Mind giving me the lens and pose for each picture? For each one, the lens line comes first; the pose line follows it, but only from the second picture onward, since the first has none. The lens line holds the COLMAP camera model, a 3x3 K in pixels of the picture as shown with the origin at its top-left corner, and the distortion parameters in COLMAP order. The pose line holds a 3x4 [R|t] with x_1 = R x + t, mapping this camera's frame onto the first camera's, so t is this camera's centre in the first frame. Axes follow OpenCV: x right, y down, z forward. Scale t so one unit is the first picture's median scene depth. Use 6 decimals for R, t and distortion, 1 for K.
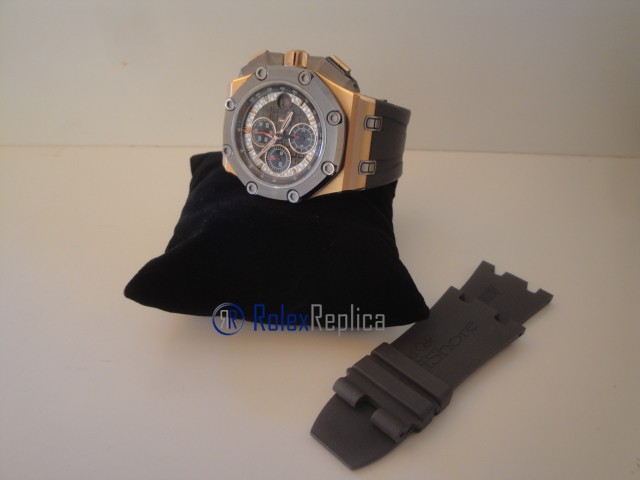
lens RADIAL K [[531.3, 0, 318.1], [0, 531.3, 237.8], [0, 0, 1]] dist [-0.150038, 0.049970]
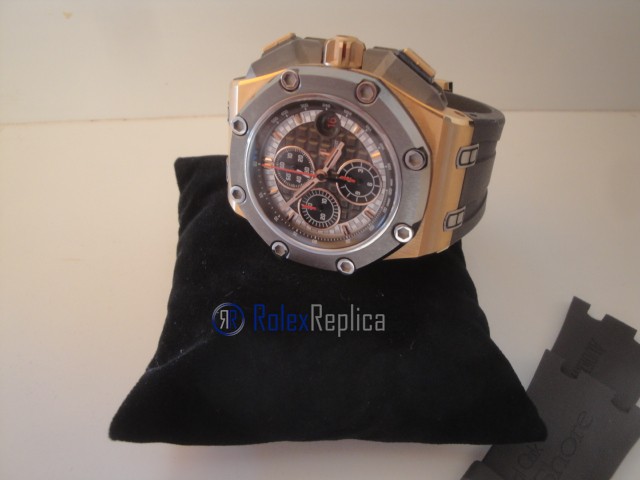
lens RADIAL K [[531.3, 0, 321.0], [0, 531.3, 234.6], [0, 0, 1]] dist [-0.150038, 0.049970]
pose [[0.997586, -0.050569, 0.047591, -0.108067], [0.040794, 0.981381, 0.187690, -0.244770], [-0.056196, -0.185295, 0.981075, 0.354629]]
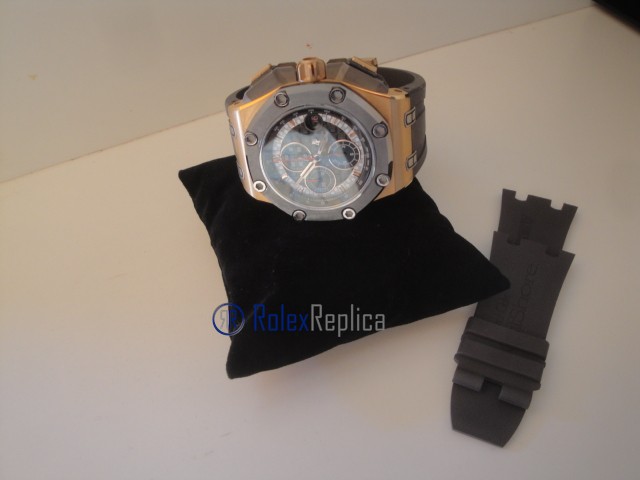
lens RADIAL K [[531.3, 0, 317.8], [0, 531.3, 243.0], [0, 0, 1]] dist [-0.150038, 0.049970]
pose [[0.928821, -0.343938, 0.137836, -0.249769], [0.290496, 0.906858, 0.305320, -0.339341], [-0.230009, -0.243547, 0.942221, 0.098529]]
